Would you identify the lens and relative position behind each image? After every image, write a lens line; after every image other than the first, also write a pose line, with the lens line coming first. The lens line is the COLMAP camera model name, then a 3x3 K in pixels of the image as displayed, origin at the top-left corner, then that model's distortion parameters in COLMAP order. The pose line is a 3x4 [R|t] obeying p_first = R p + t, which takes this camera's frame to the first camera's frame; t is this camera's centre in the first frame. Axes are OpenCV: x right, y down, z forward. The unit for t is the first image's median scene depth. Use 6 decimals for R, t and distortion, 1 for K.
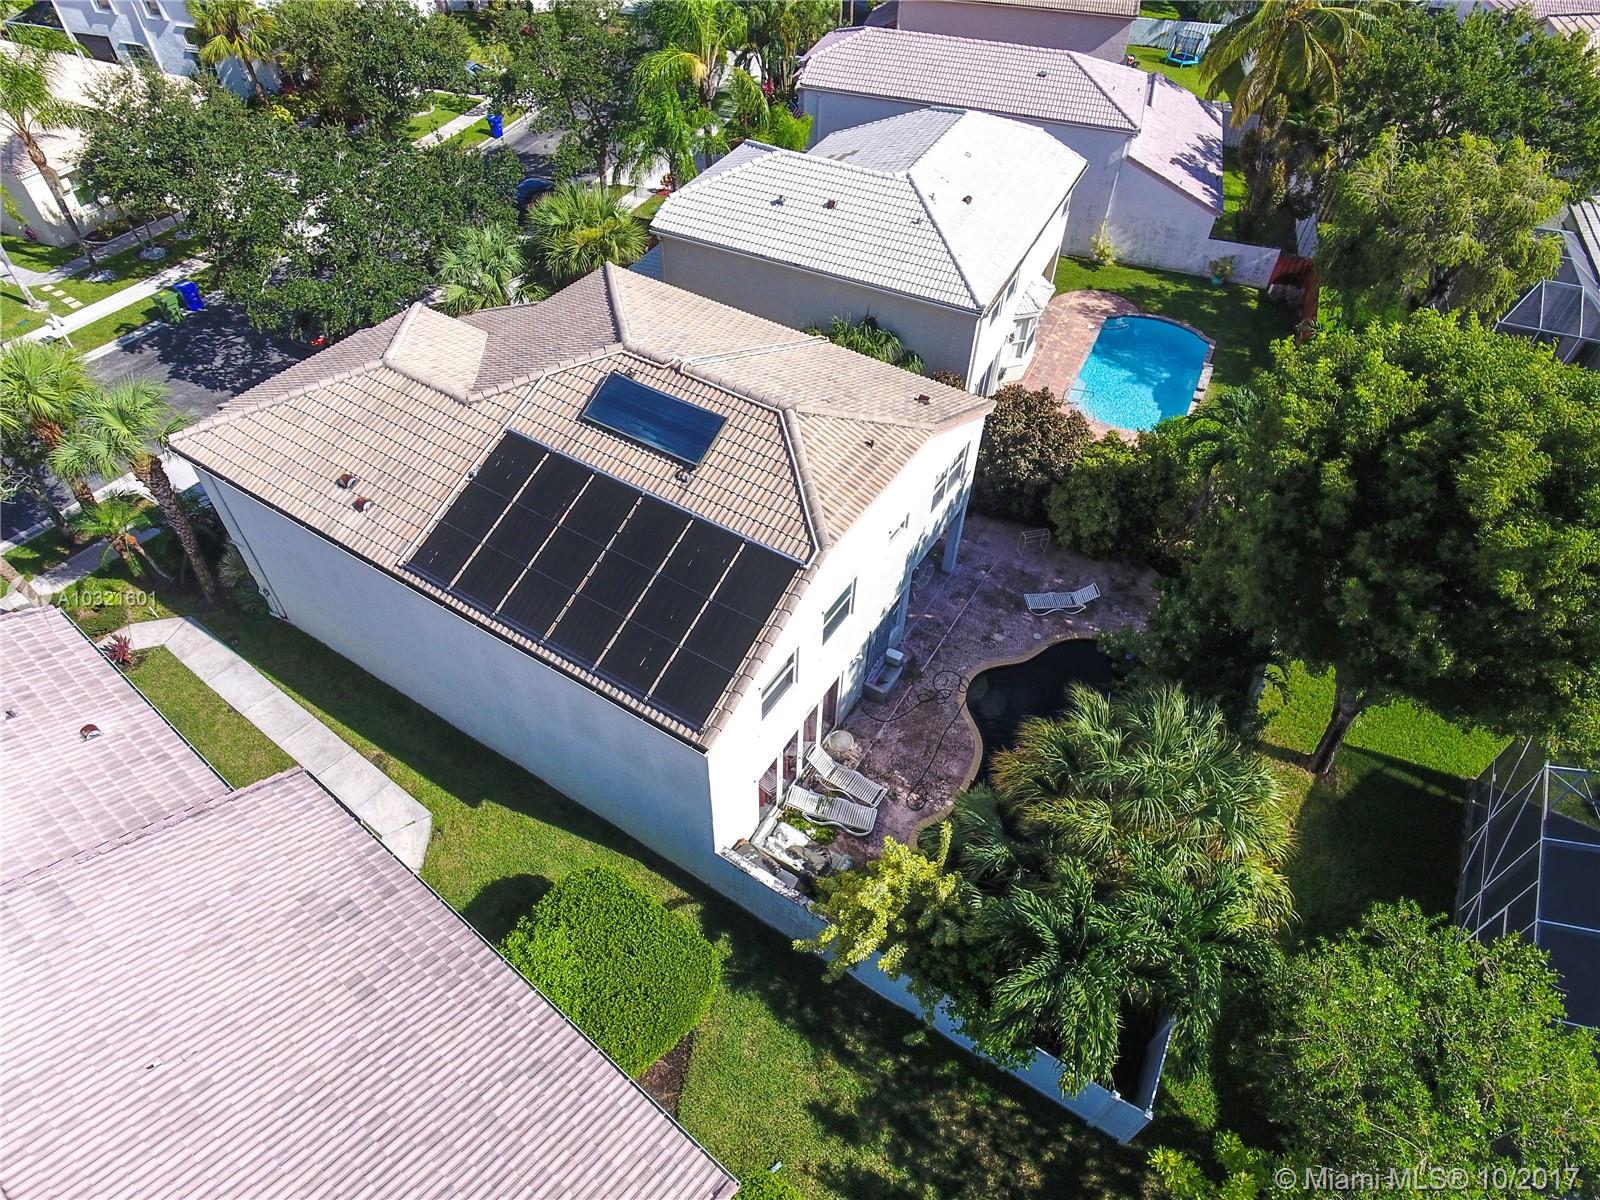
lens RADIAL K [[926.0, 0, 796.2], [0, 926.0, 577.0], [0, 0, 1]] dist [0.002898, 0.000114]
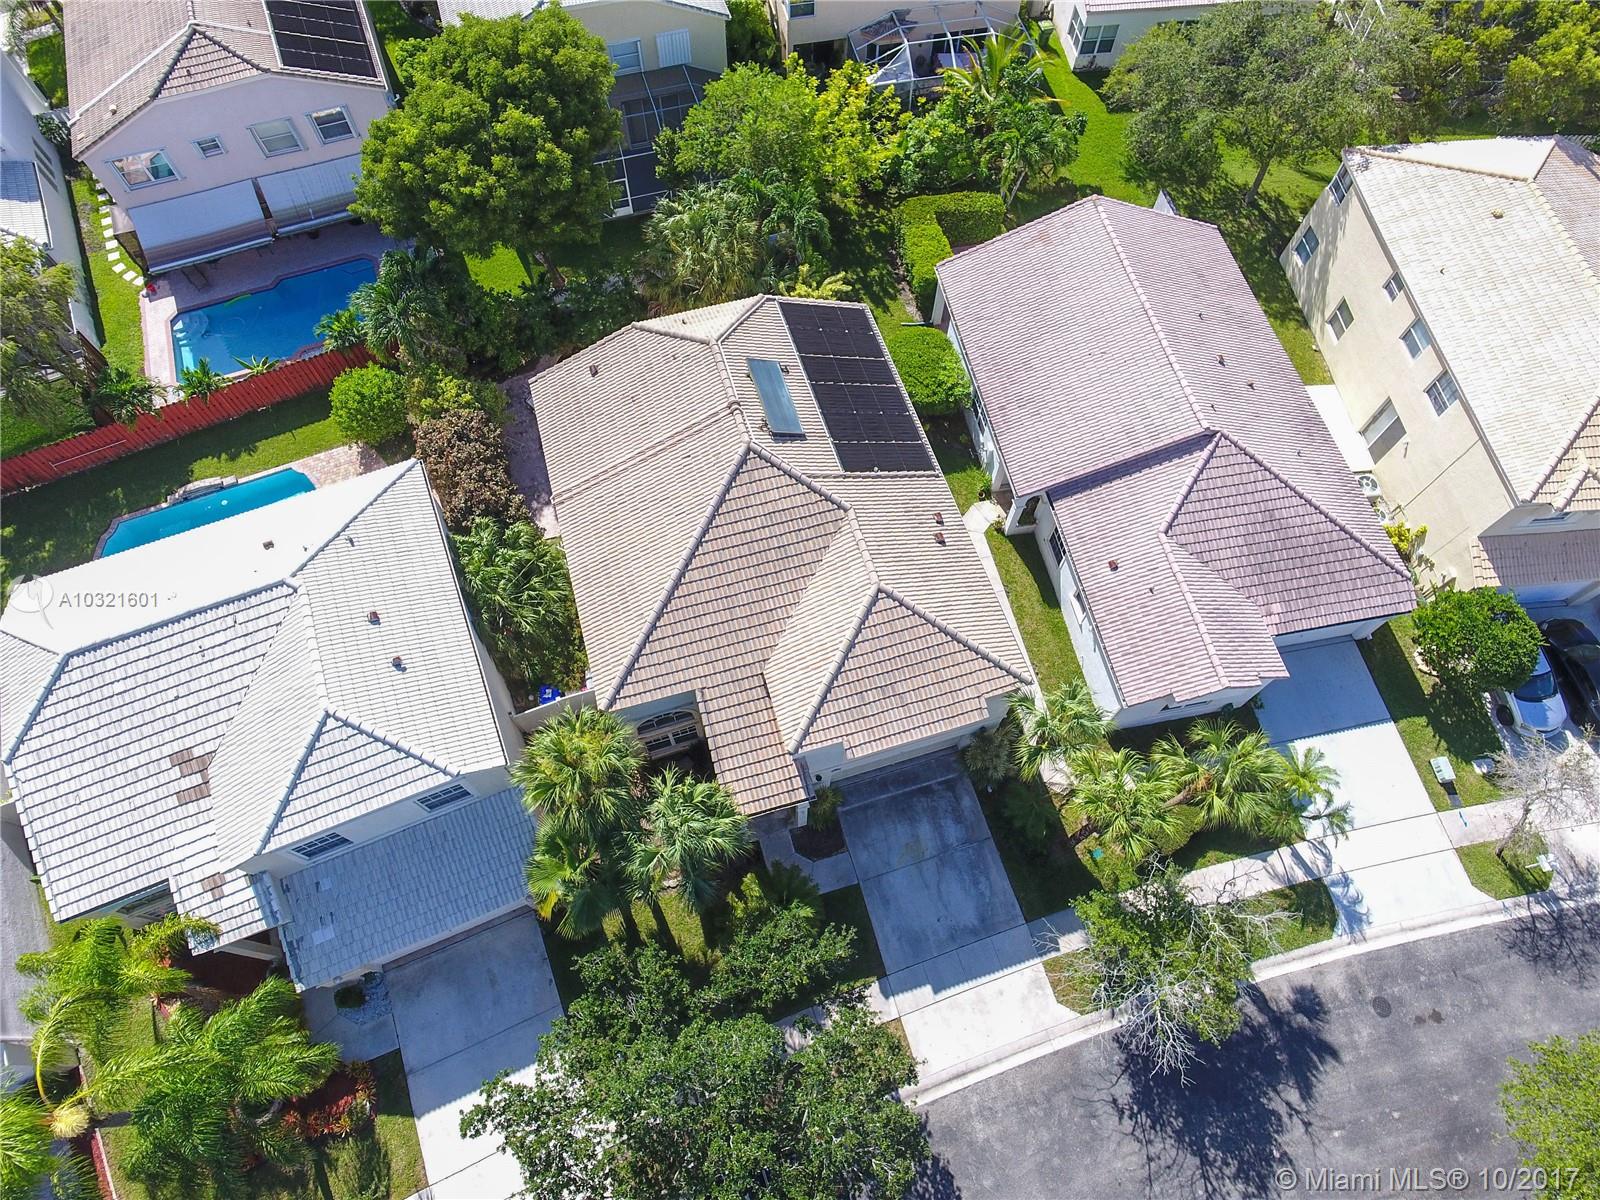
lens RADIAL K [[943.5, 0, 801.9], [0, 943.5, 566.2], [0, 0, 1]] dist [-0.001441, -0.001451]
pose [[-0.752146, -0.598202, 0.276462, -0.782435], [0.446617, -0.154240, 0.881330, -1.568993], [-0.484572, 0.786361, 0.383179, 0.585777]]
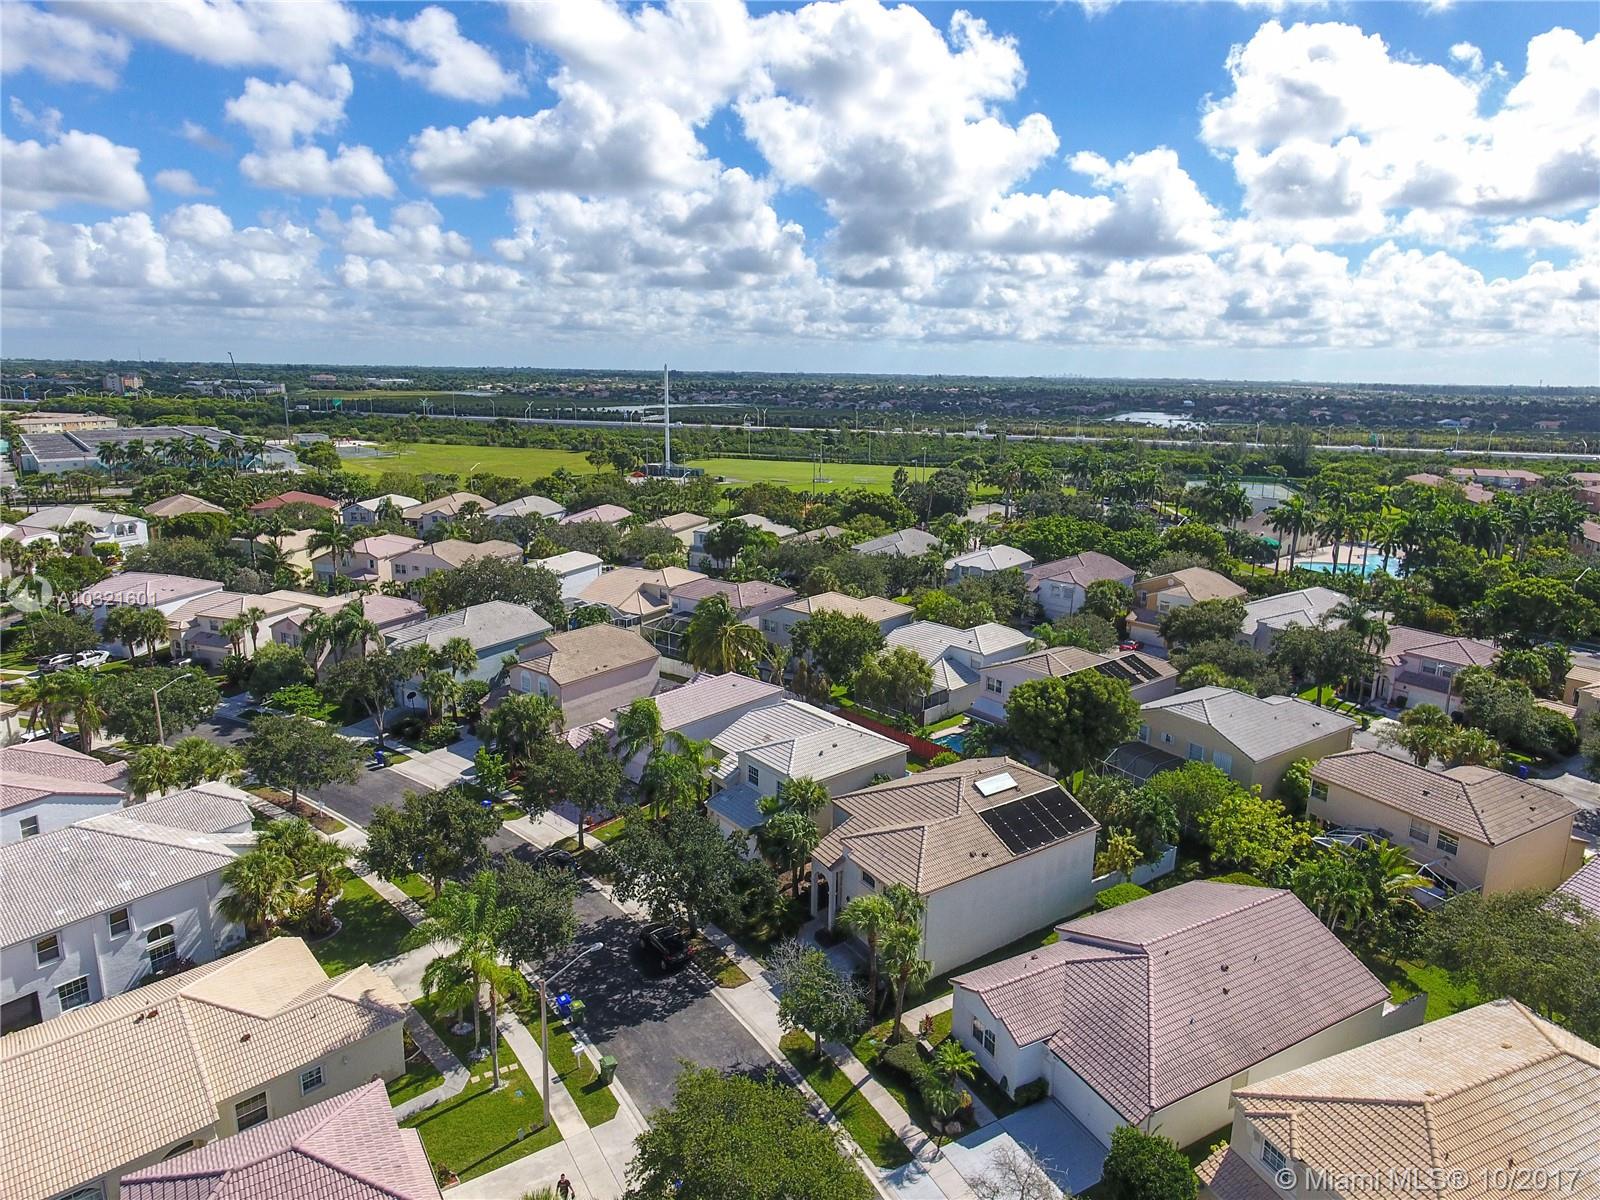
lens RADIAL K [[939.2, 0, 804.0], [0, 939.2, 563.4], [0, 0, 1]] dist [-0.000180, 0.000740]
pose [[0.413469, -0.205529, 0.887018, -3.116736], [0.646373, 0.752385, -0.126963, -0.756531], [-0.641284, 0.625839, 0.443936, -0.492712]]
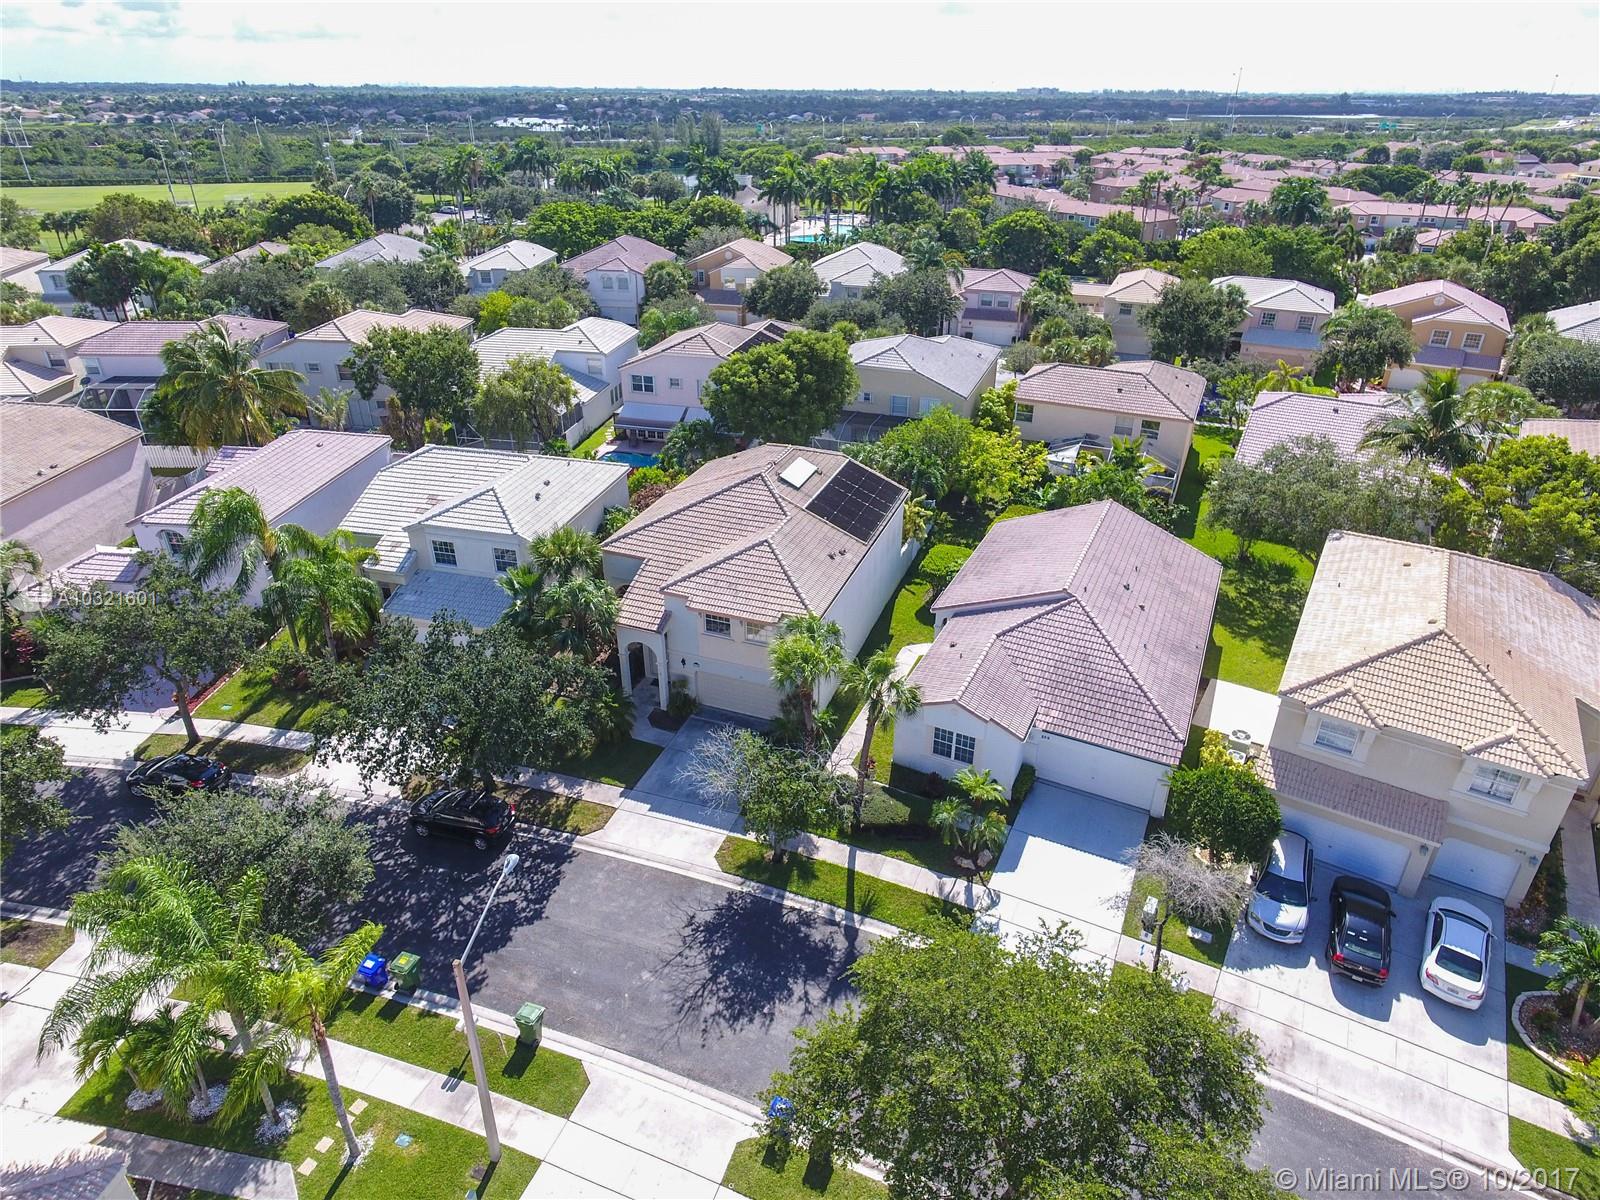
lens RADIAL K [[939.2, 0, 804.0], [0, 939.2, 563.4], [0, 0, 1]] dist [-0.000180, 0.000740]
pose [[-0.203863, -0.470219, 0.858682, -2.471727], [0.688556, 0.554636, 0.467194, -1.220657], [-0.695939, 0.686494, 0.210702, 0.605866]]
